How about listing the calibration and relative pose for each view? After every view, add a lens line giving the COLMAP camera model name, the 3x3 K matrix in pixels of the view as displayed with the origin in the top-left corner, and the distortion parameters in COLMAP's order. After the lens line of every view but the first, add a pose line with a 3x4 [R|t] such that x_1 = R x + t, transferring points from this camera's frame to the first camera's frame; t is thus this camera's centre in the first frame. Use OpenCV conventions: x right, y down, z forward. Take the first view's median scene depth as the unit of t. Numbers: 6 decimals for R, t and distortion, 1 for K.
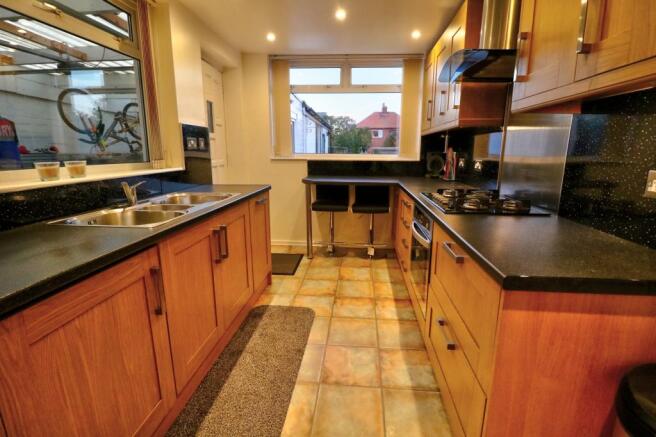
lens RADIAL K [[311.0, 0, 333.7], [0, 311.0, 217.3], [0, 0, 1]] dist [-0.008431, -0.004748]
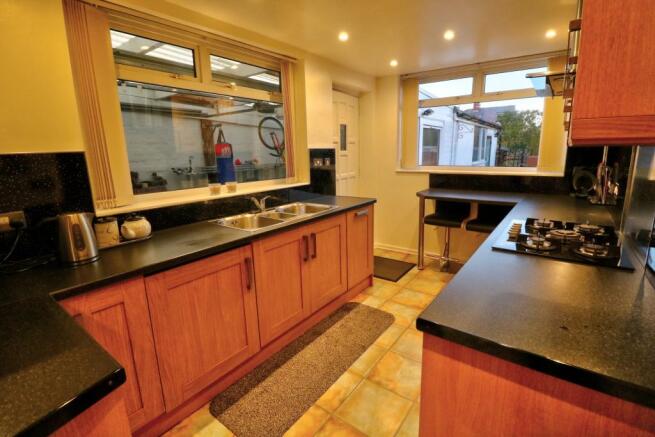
lens RADIAL K [[310.5, 0, 329.2], [0, 310.5, 217.9], [0, 0, 1]] dist [-0.008431, -0.004748]
pose [[0.842849, 0.090478, -0.530490, 0.258191], [-0.087208, 0.995699, 0.031265, -0.055063], [0.531037, 0.019911, 0.847115, -0.041988]]
